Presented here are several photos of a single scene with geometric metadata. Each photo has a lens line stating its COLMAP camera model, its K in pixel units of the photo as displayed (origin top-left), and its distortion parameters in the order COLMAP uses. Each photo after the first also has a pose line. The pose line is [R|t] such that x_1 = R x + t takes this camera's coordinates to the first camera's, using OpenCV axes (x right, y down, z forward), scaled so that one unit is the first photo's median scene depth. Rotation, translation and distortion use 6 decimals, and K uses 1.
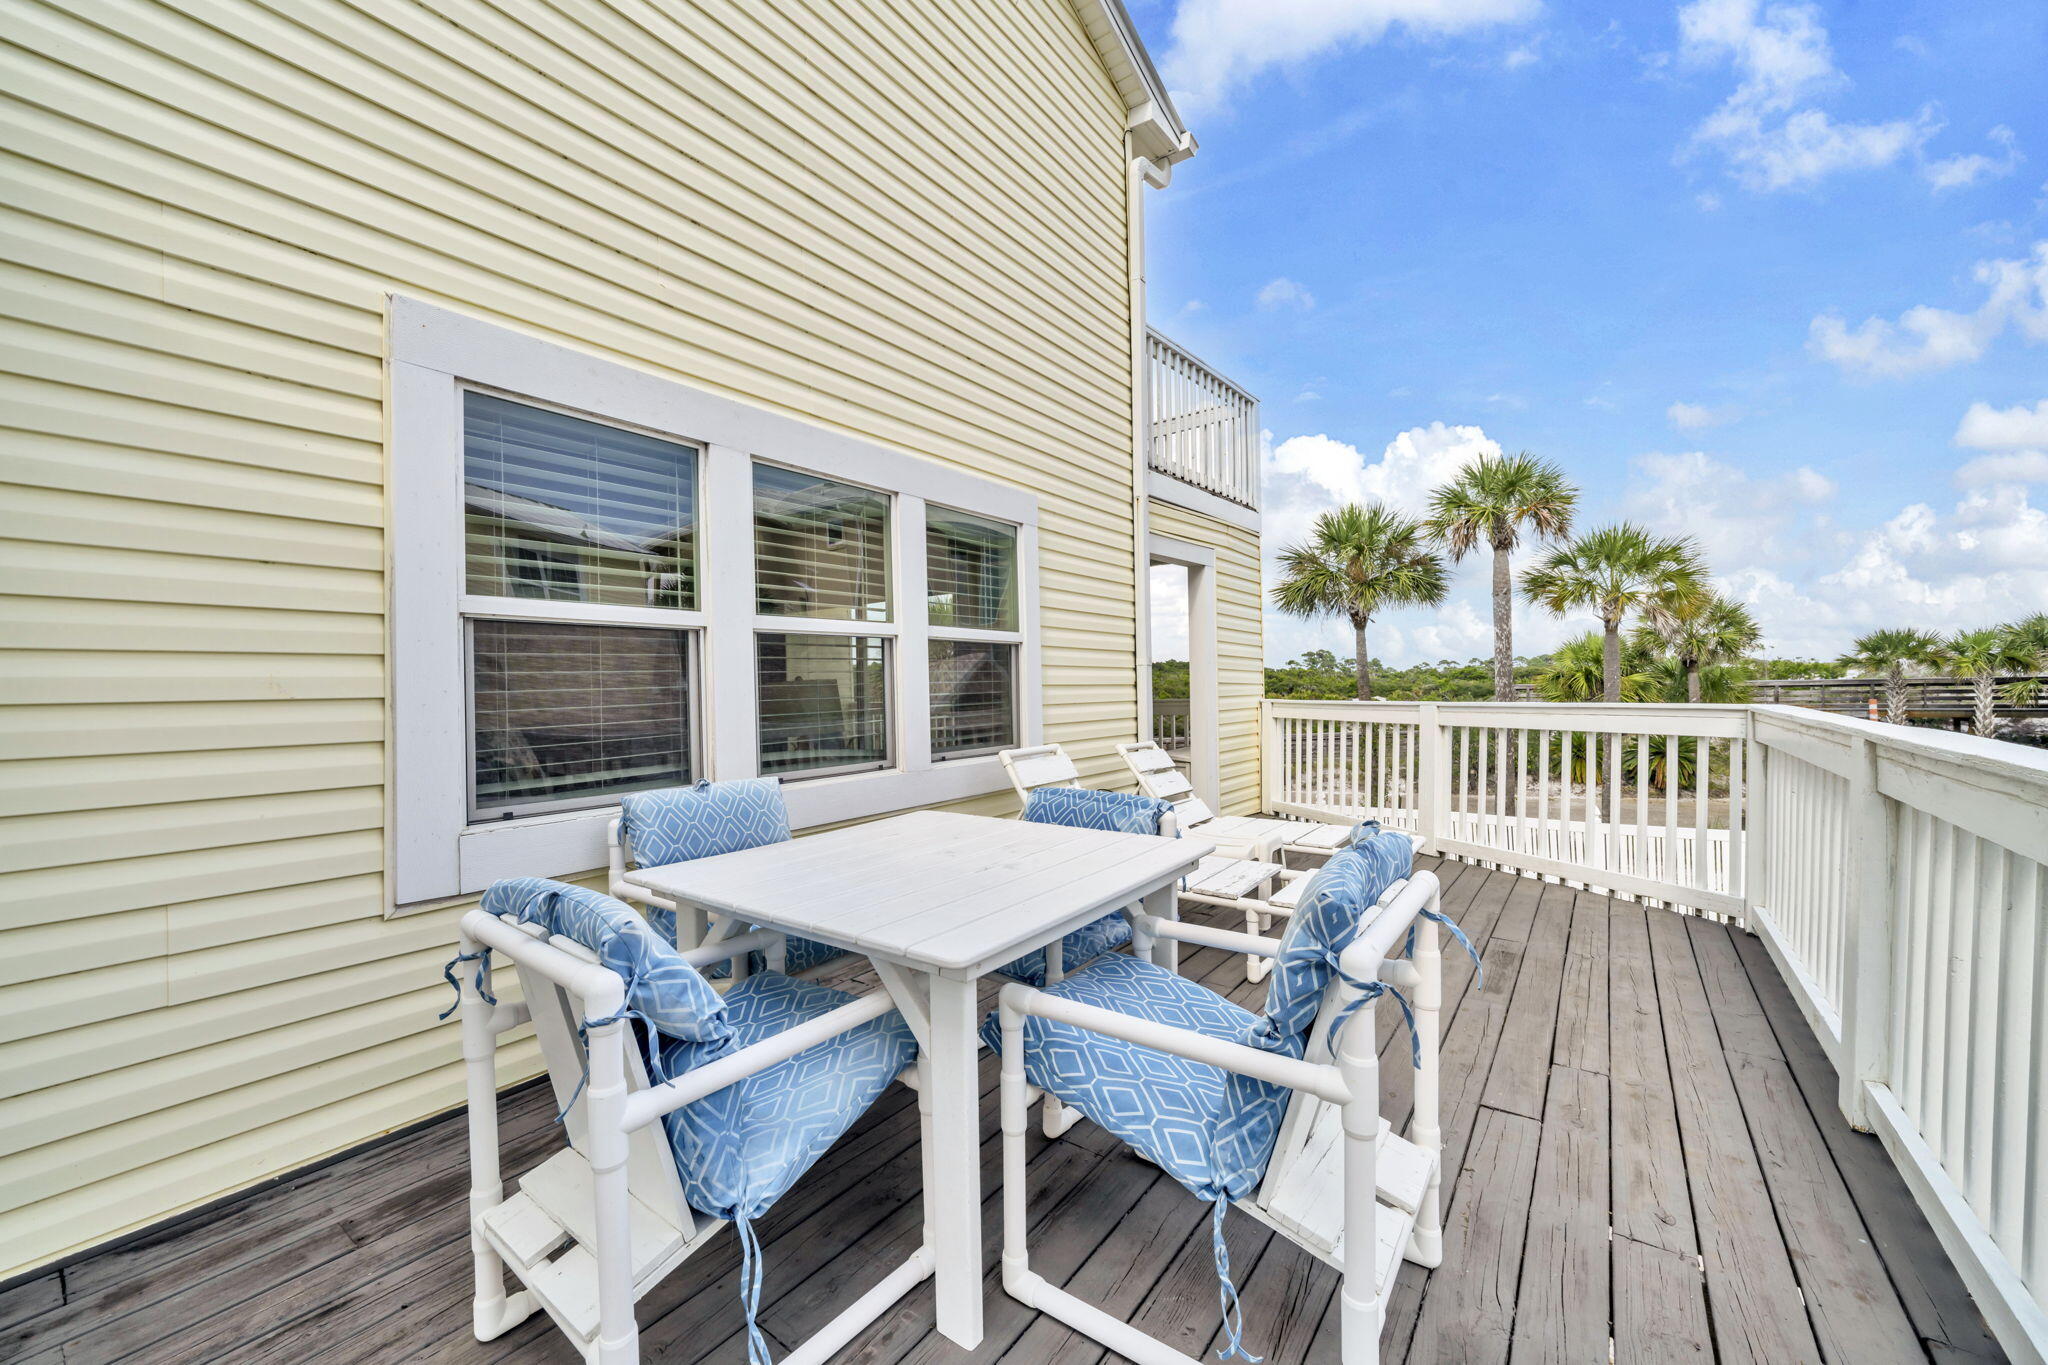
lens RADIAL K [[786.0, 0, 1015.8], [0, 786.0, 684.9], [0, 0, 1]] dist [-0.000583, 0.000005]
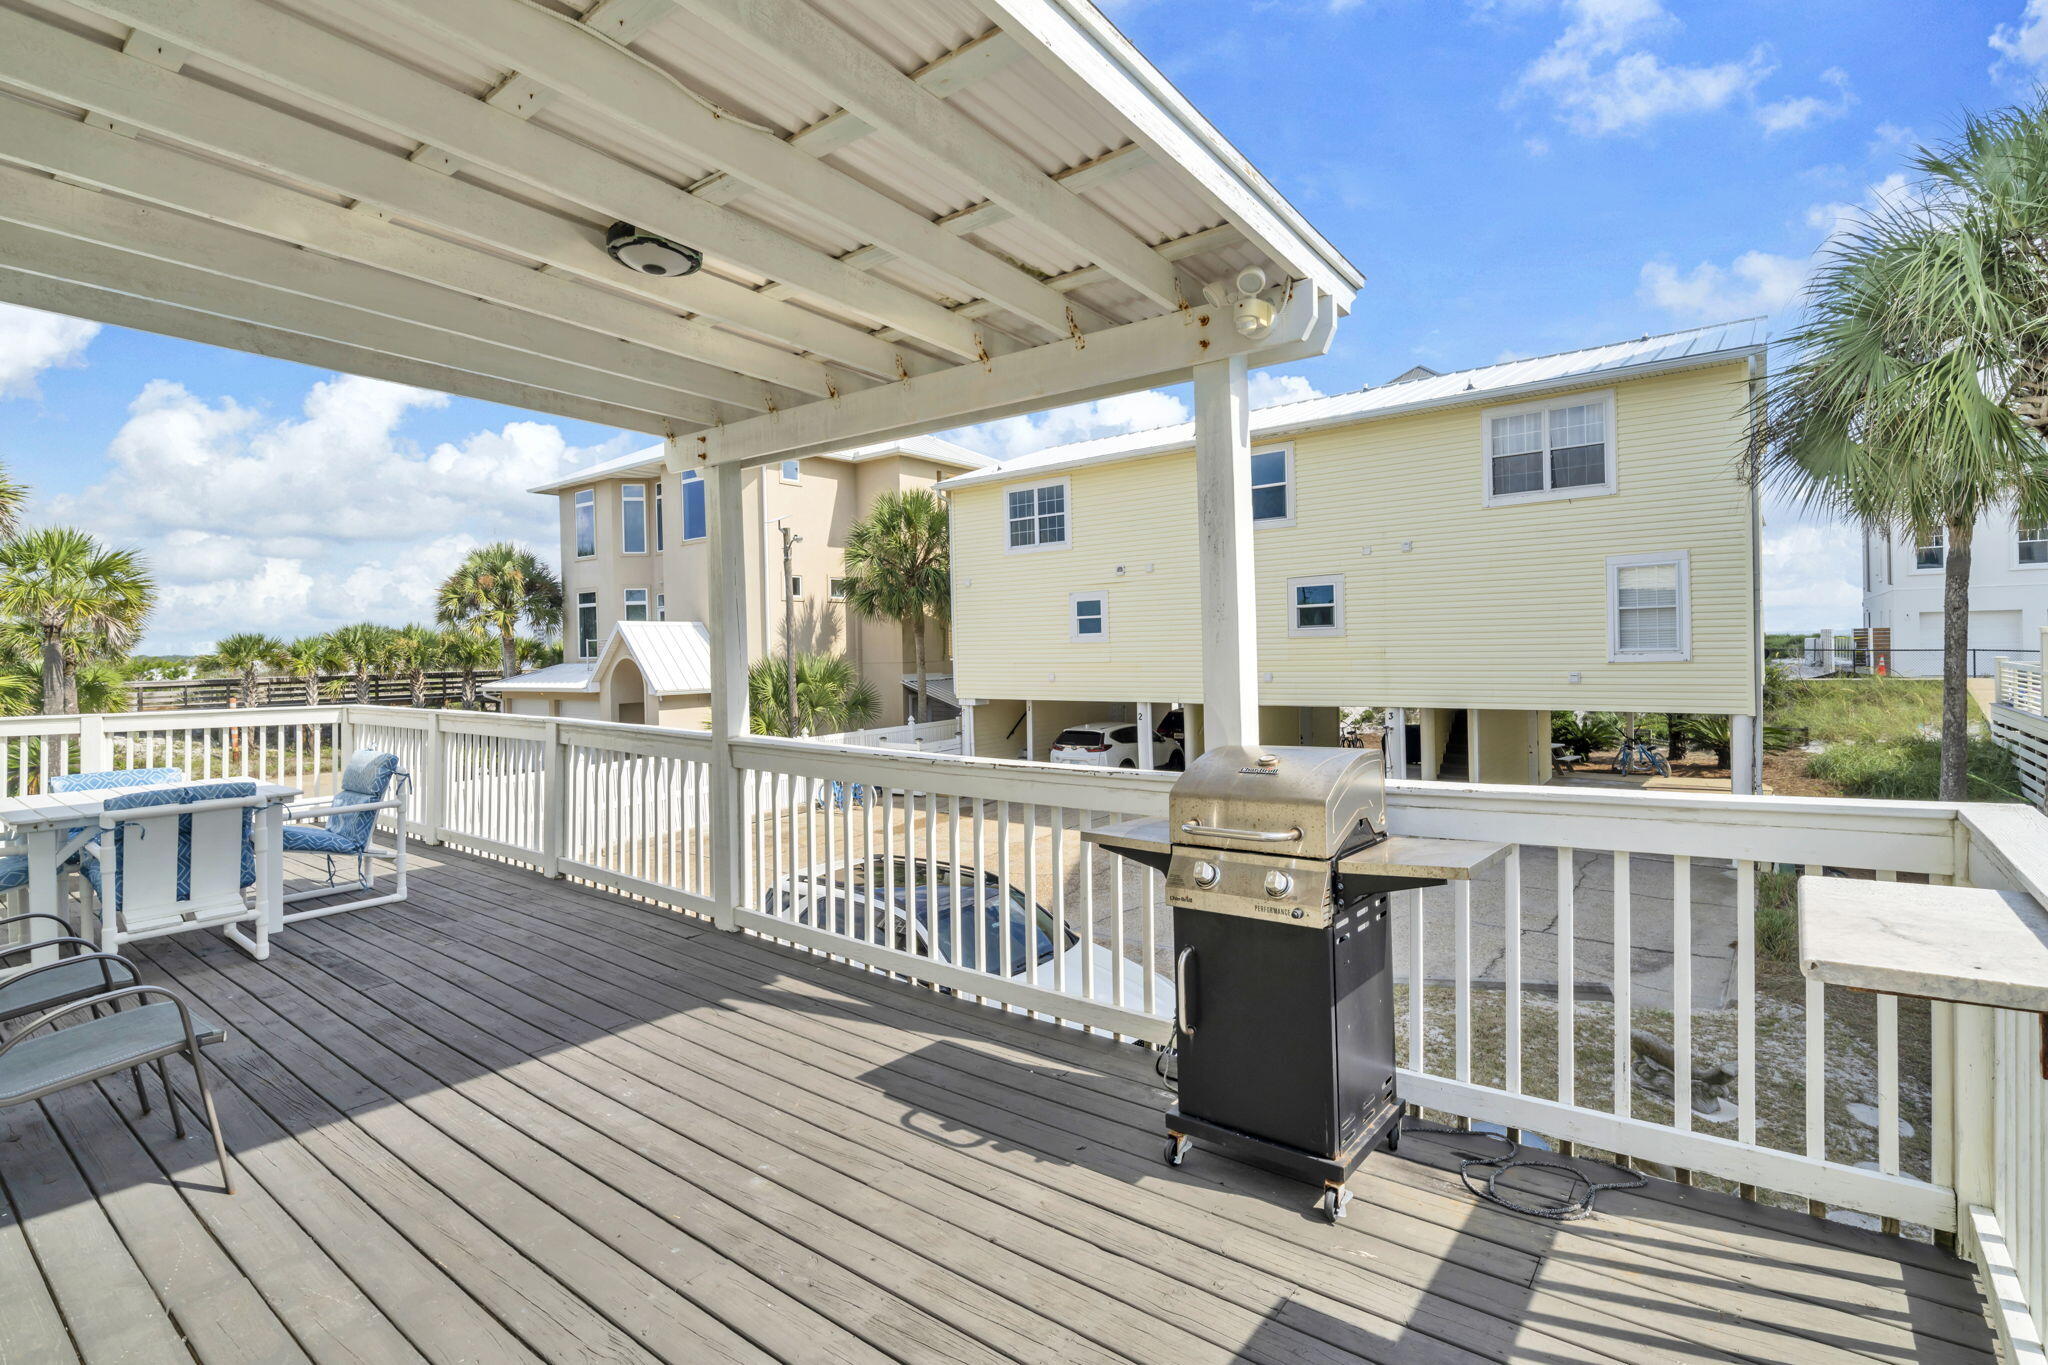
lens RADIAL K [[965.9, 0, 1018.8], [0, 965.9, 649.1], [0, 0, 1]] dist [0.001648, 0.000525]
pose [[0.023095, 0.016658, 0.999594, -0.356080], [0.018970, 0.999674, -0.017098, -0.010237], [-0.999553, 0.019357, 0.022772, -0.179761]]
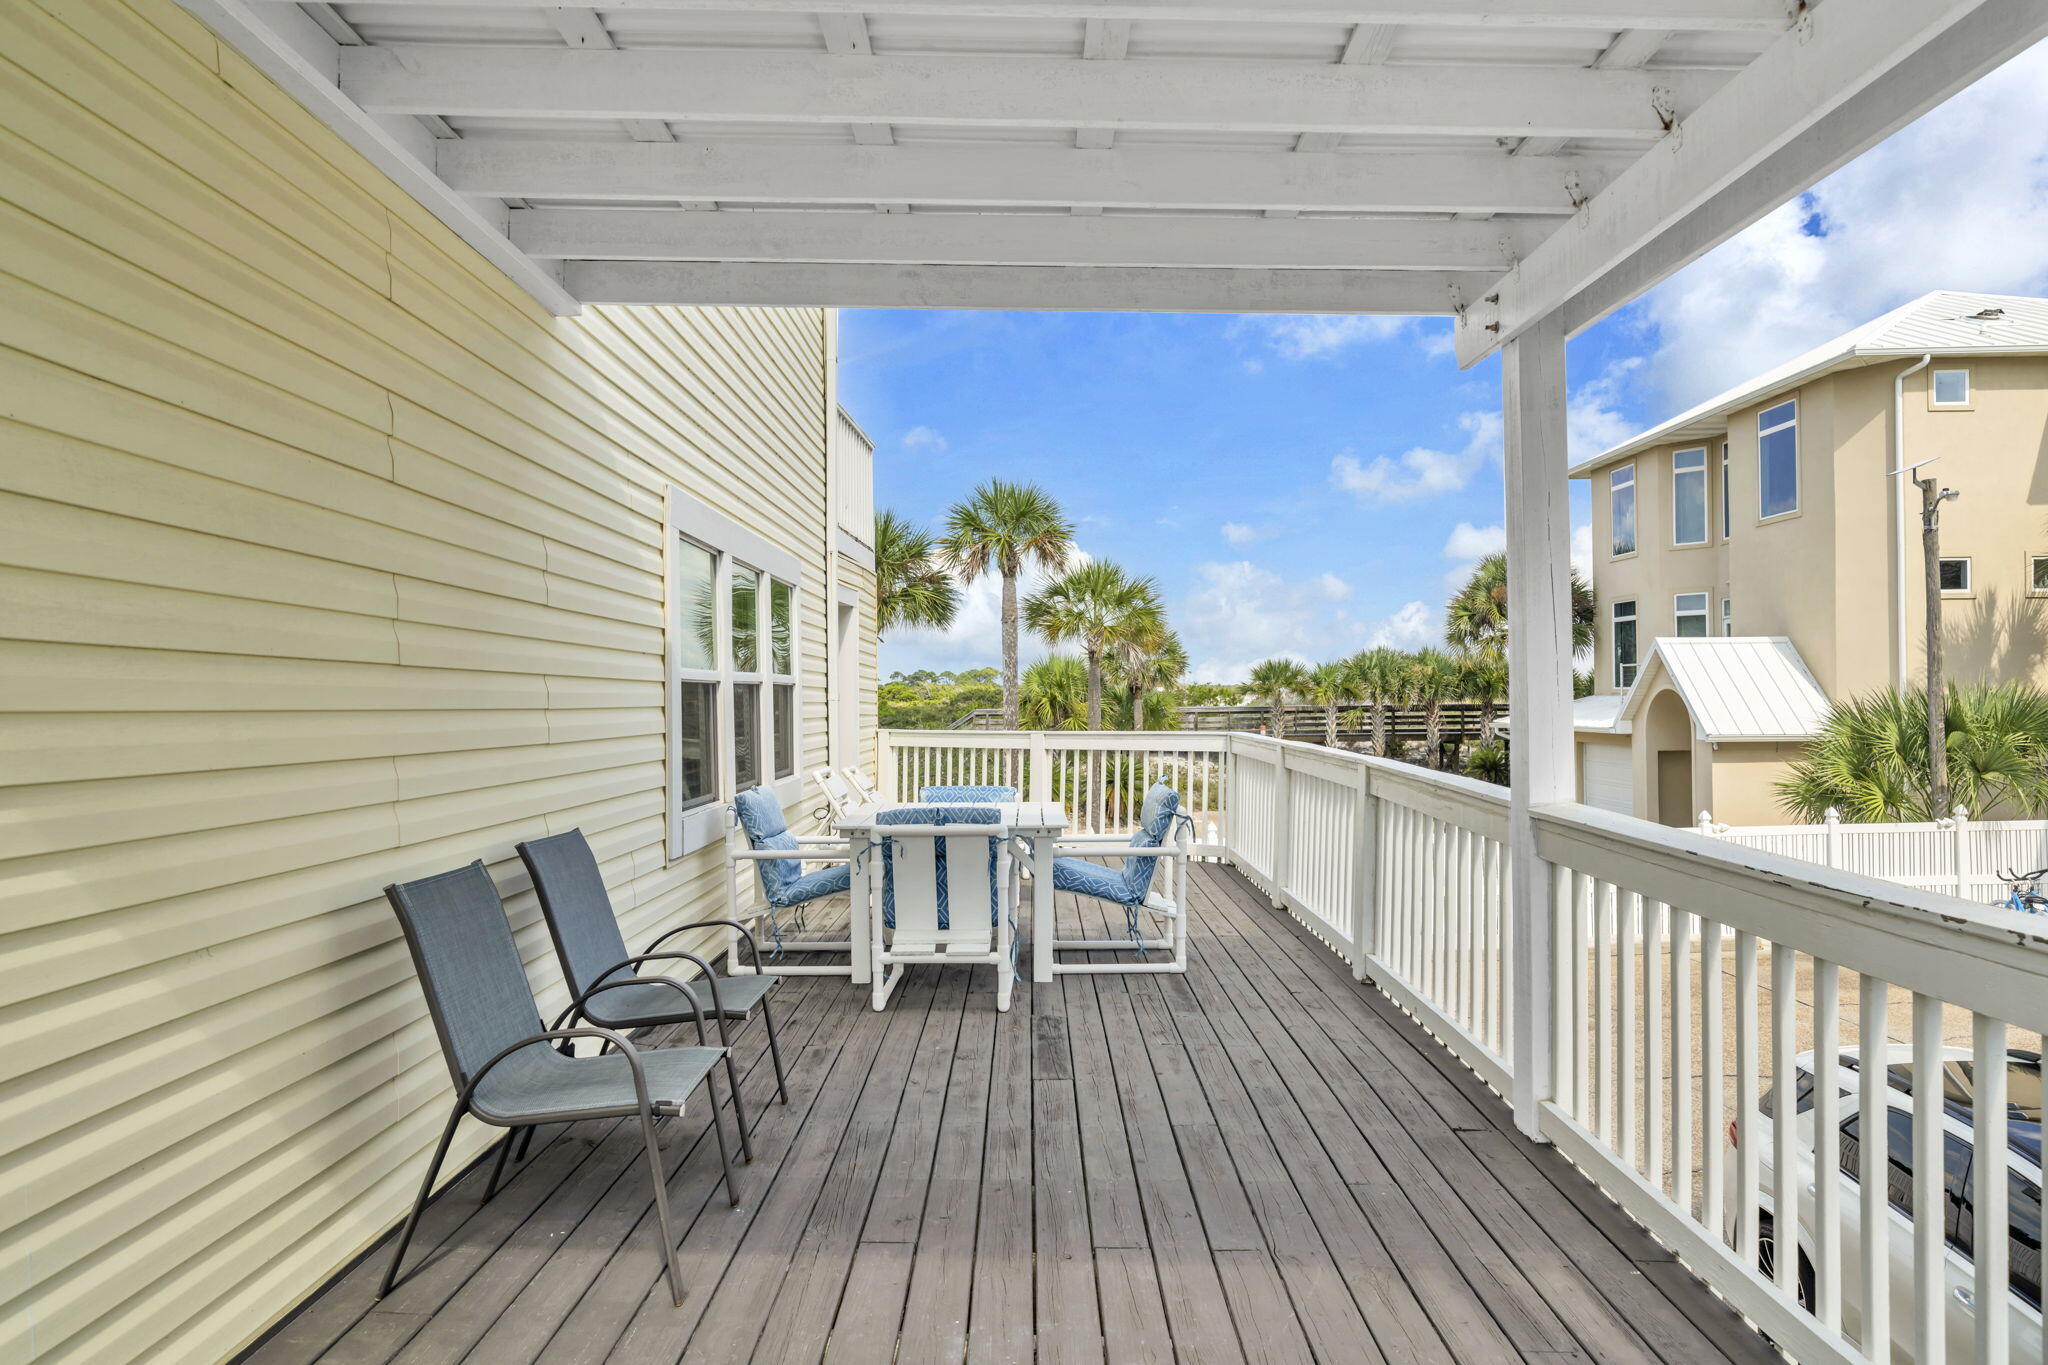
lens RADIAL K [[1203.6, 0, 1017.5], [0, 1203.6, 690.9], [0, 0, 1]] dist [0.001537, 0.000425]
pose [[0.807293, 0.013176, 0.590004, -0.240750], [-0.005824, 0.999880, -0.014360, -0.005755], [-0.590122, 0.008157, 0.807273, -0.207008]]
